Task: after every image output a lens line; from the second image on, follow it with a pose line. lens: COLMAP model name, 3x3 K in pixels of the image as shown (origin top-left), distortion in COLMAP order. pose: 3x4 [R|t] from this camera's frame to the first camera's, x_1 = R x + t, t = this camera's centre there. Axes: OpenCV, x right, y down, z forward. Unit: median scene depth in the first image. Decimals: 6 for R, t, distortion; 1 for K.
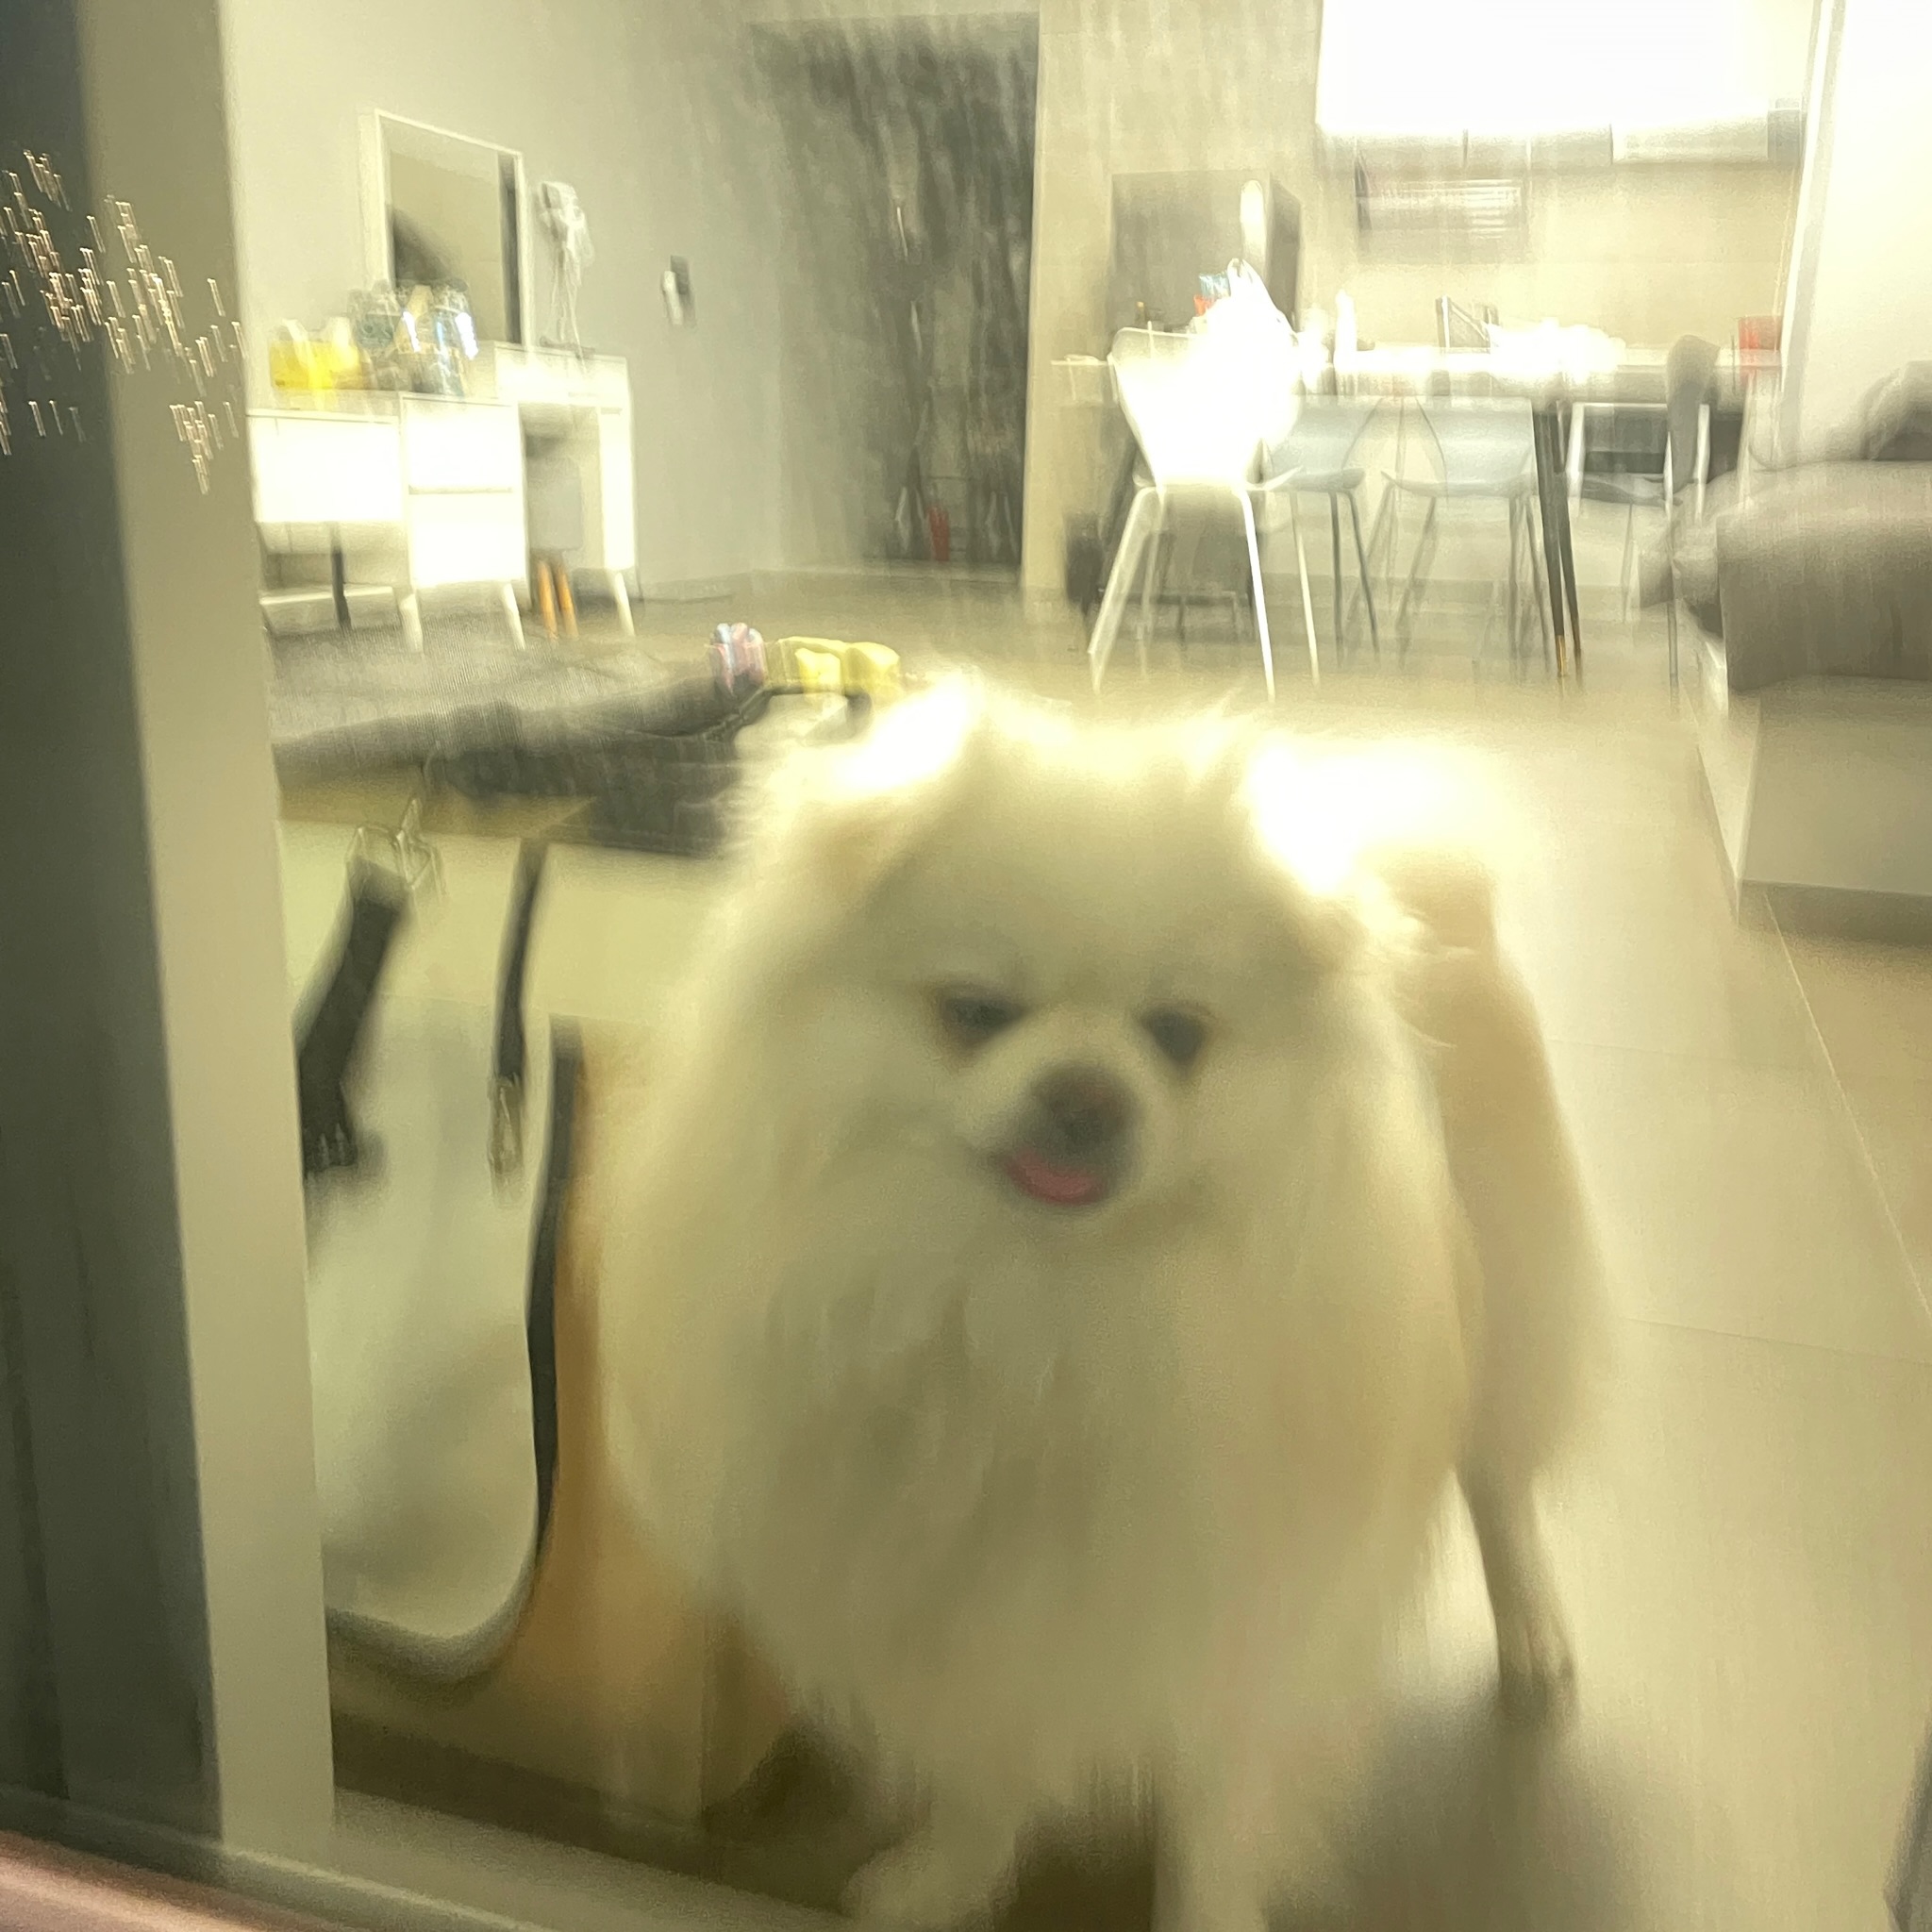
lens RADIAL K [[1908.6, 0, 970.1], [0, 1908.6, 942.9], [0, 0, 1]] dist [0.089059, -0.102393]
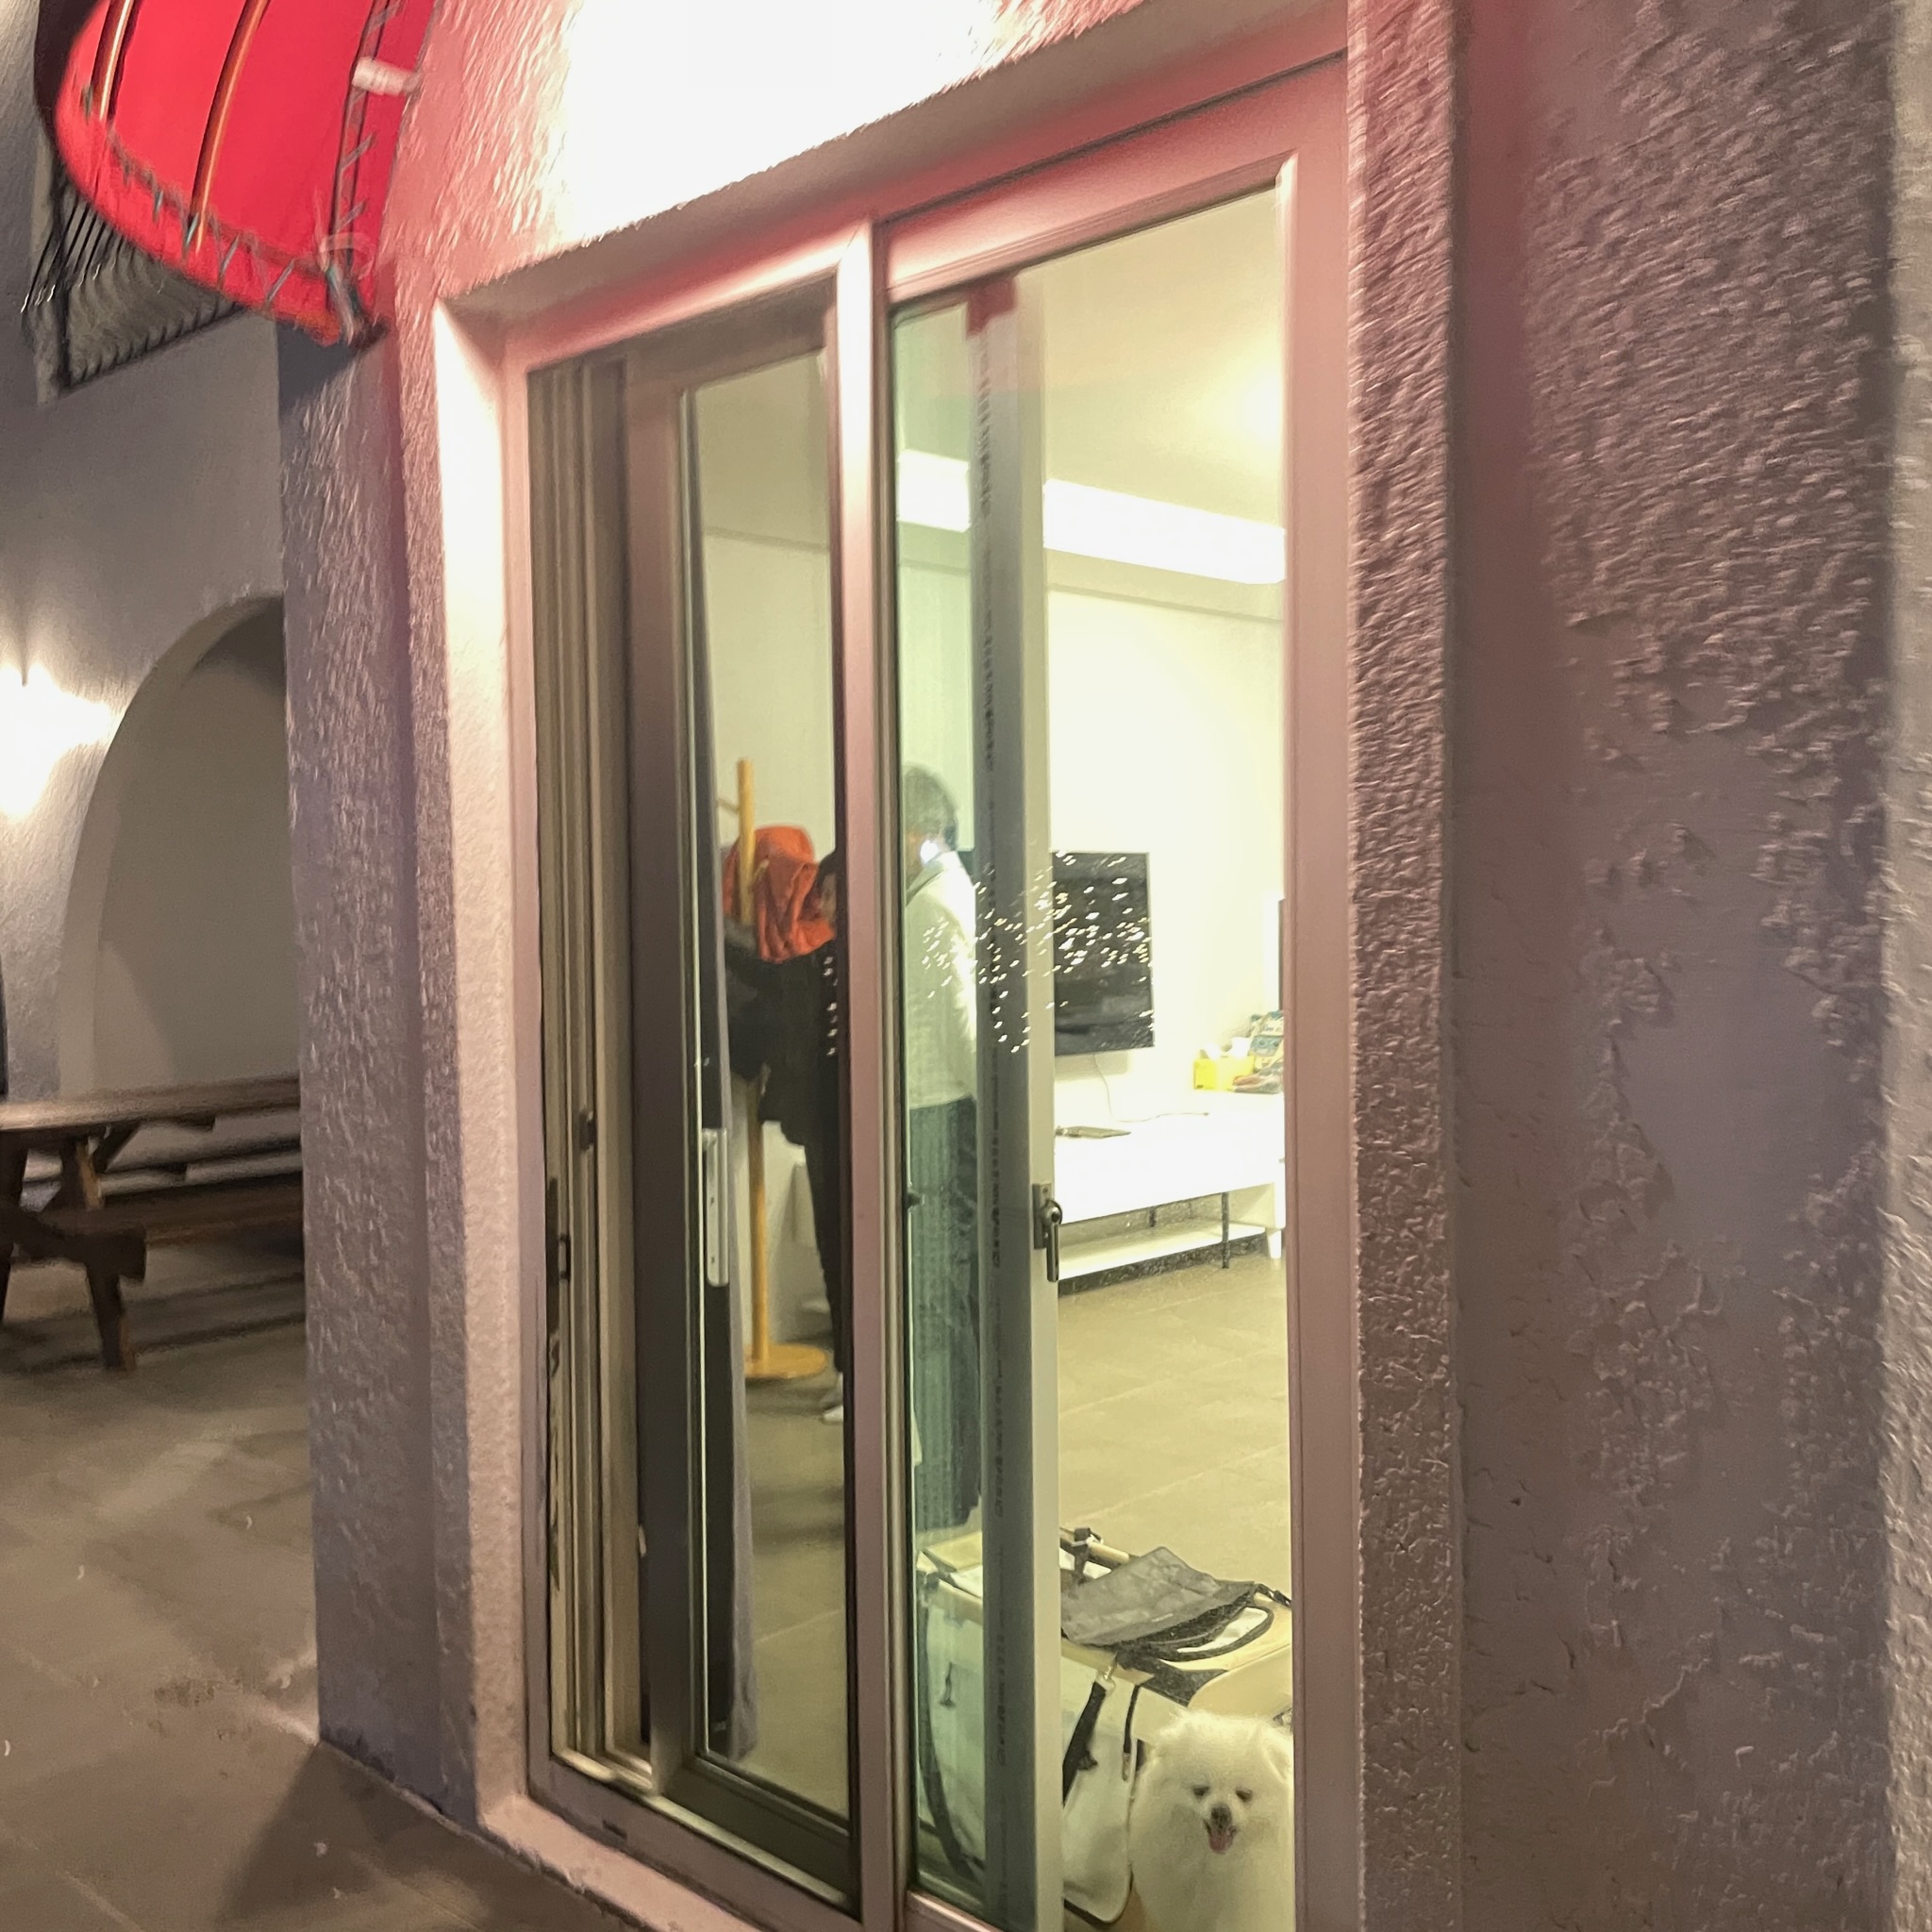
lens RADIAL K [[1908.6, 0, 970.1], [0, 1908.6, 942.9], [0, 0, 1]] dist [0.089059, -0.102393]
pose [[0.880237, 0.006924, -0.474484, 1.143959], [-0.093108, 0.982978, -0.158384, -0.778391], [0.465310, 0.183593, 0.865898, -2.401880]]
